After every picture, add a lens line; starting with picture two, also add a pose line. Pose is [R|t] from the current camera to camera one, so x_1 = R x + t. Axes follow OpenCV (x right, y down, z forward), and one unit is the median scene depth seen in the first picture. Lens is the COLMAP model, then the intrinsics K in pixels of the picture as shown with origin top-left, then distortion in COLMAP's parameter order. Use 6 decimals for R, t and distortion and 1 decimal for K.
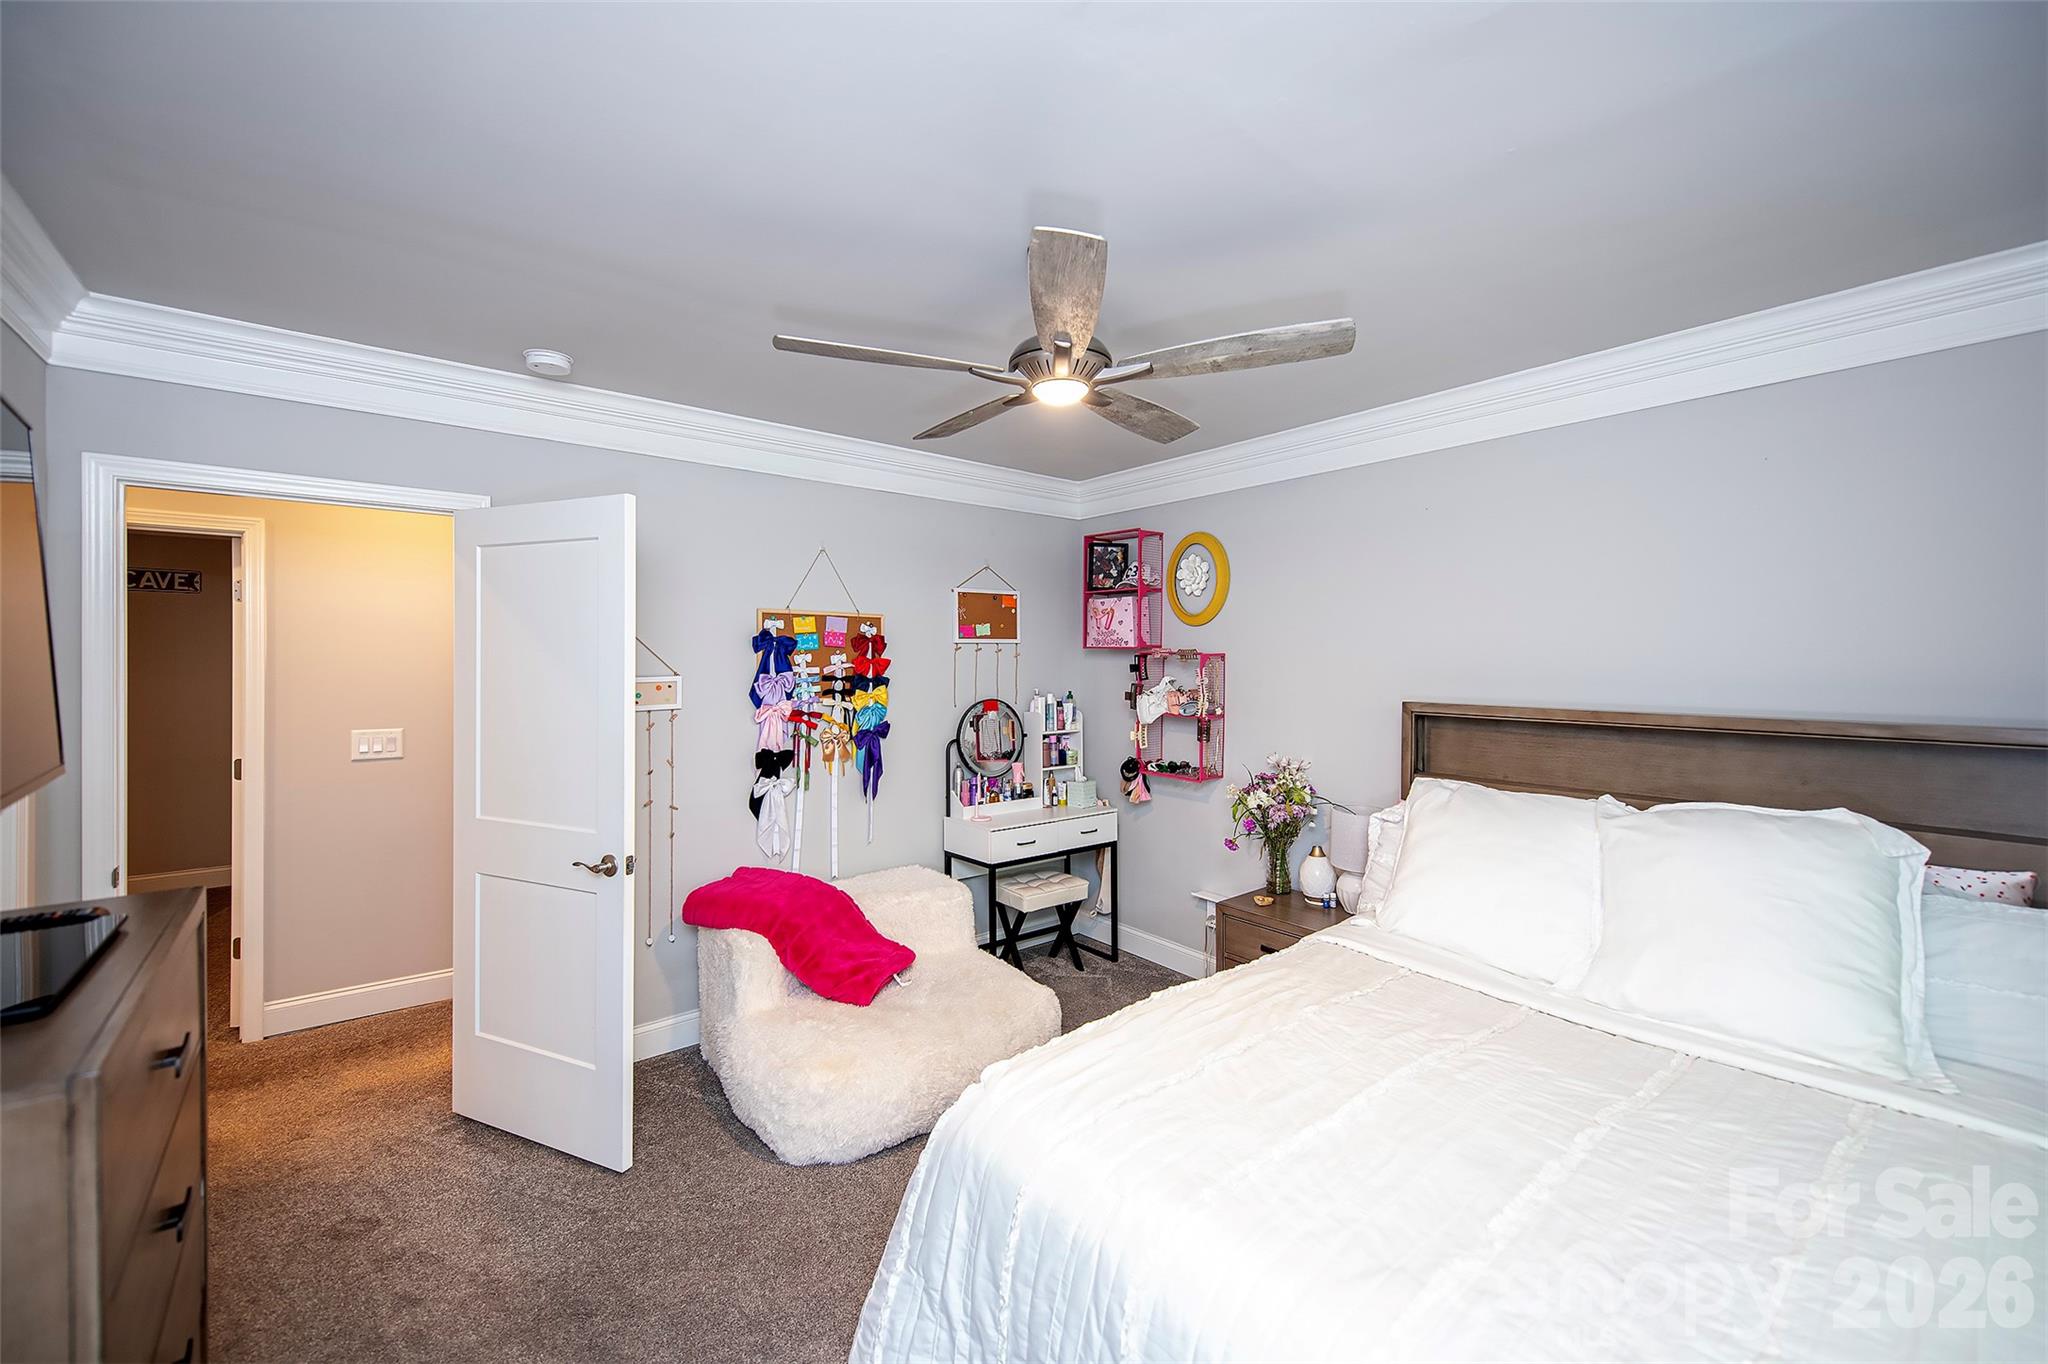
lens RADIAL K [[823.7, 0, 1026.2], [0, 823.7, 661.2], [0, 0, 1]] dist [0.010249, -0.000346]
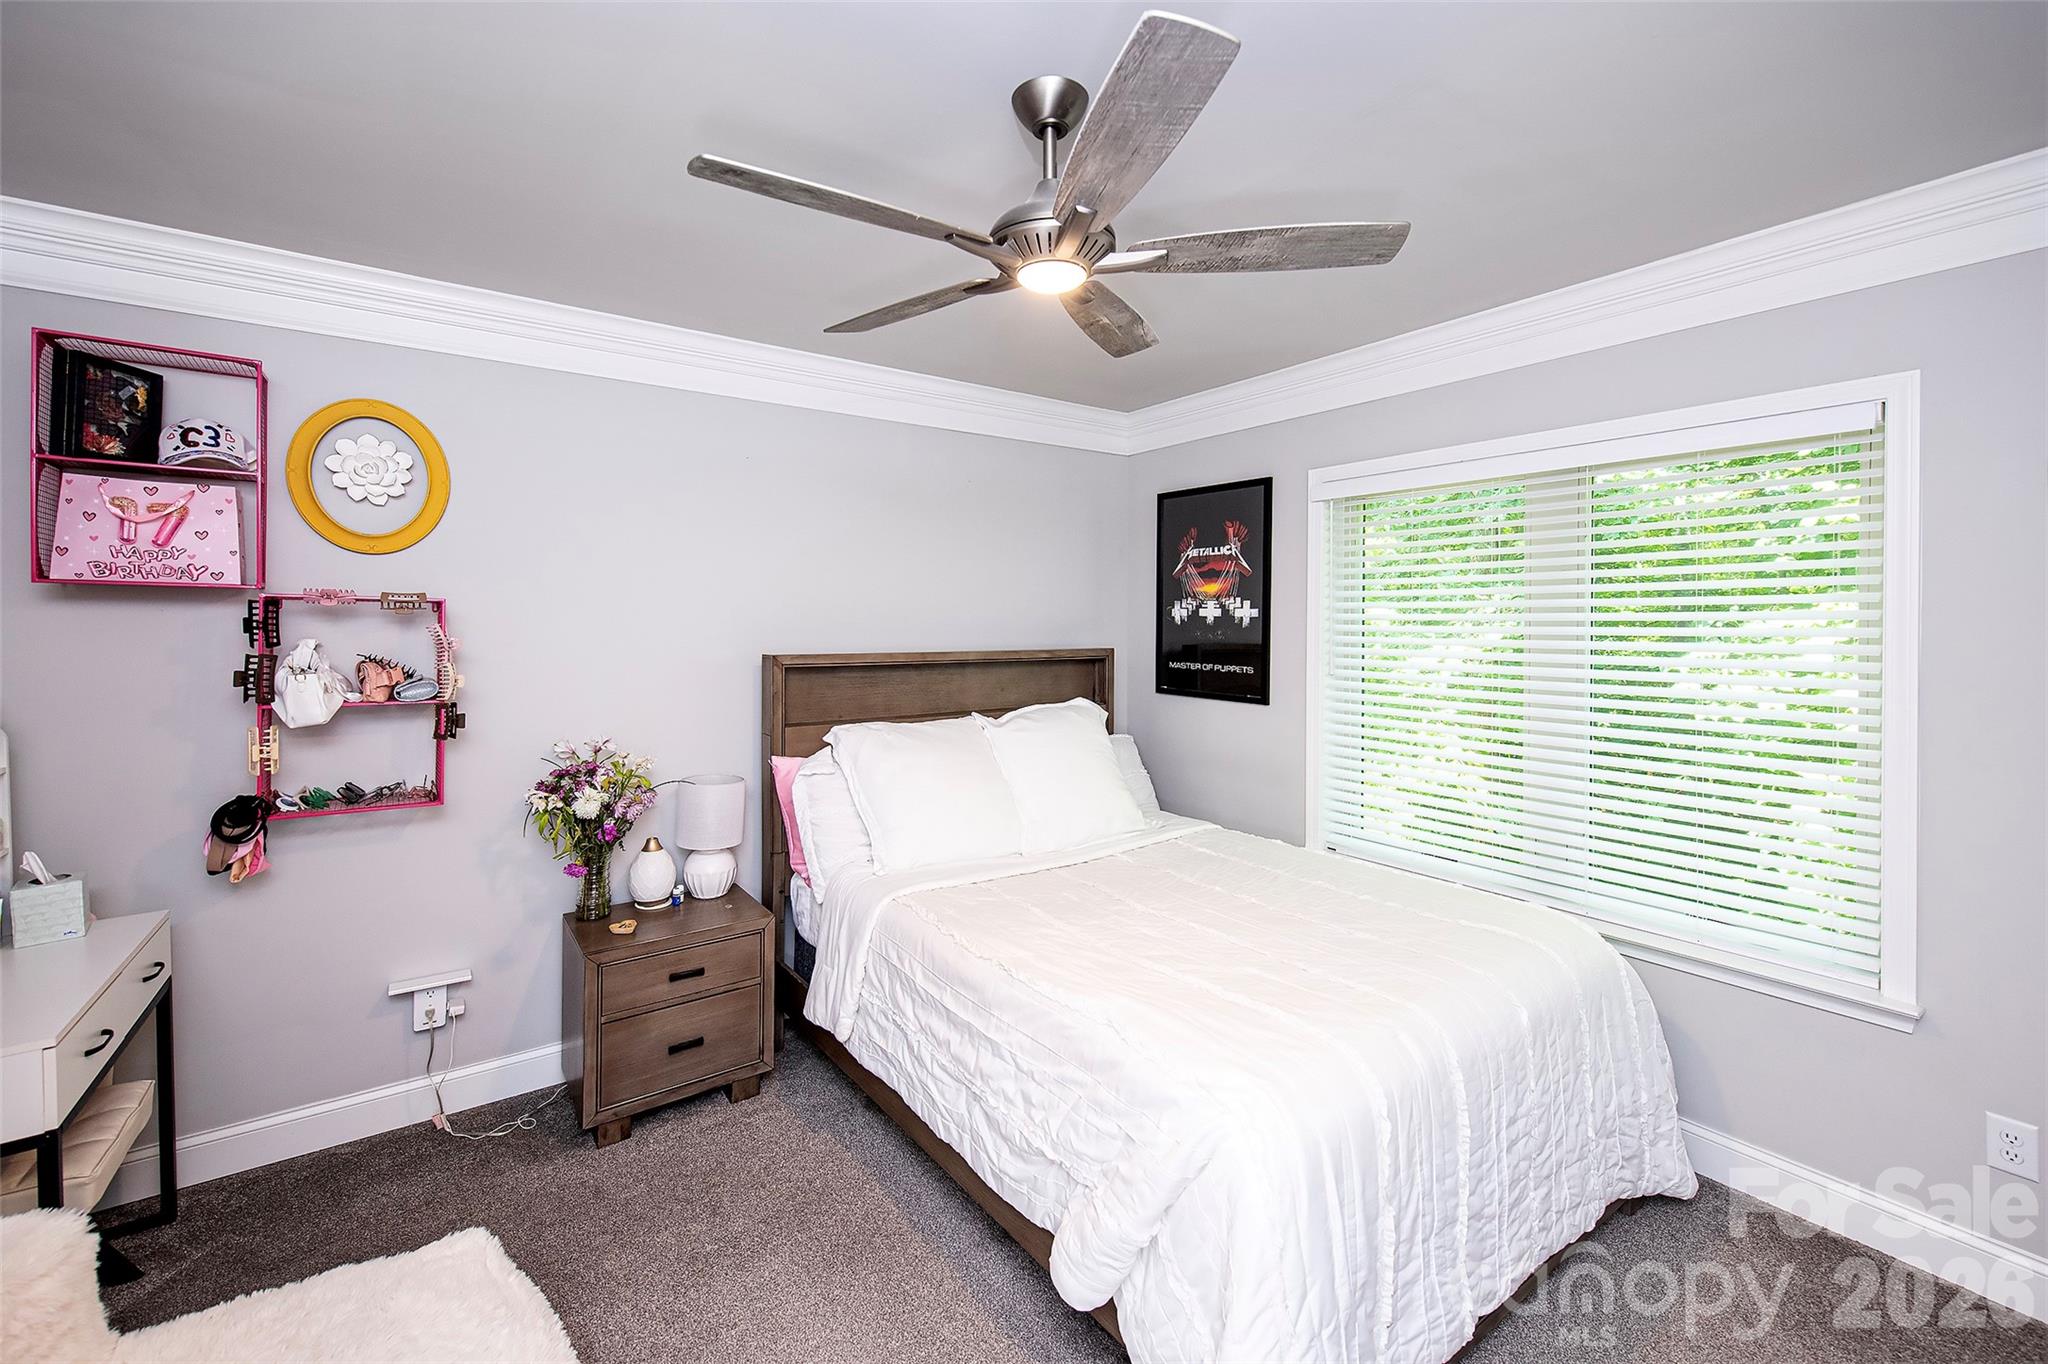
lens RADIAL K [[858.0, 0, 1028.4], [0, 858.0, 611.9], [0, 0, 1]] dist [0.009806, -0.000610]
pose [[0.063796, 0.000115, 0.997963, -0.394207], [-0.002825, 0.999996, 0.000065, -0.001441], [-0.997959, -0.002823, 0.063796, 0.476858]]
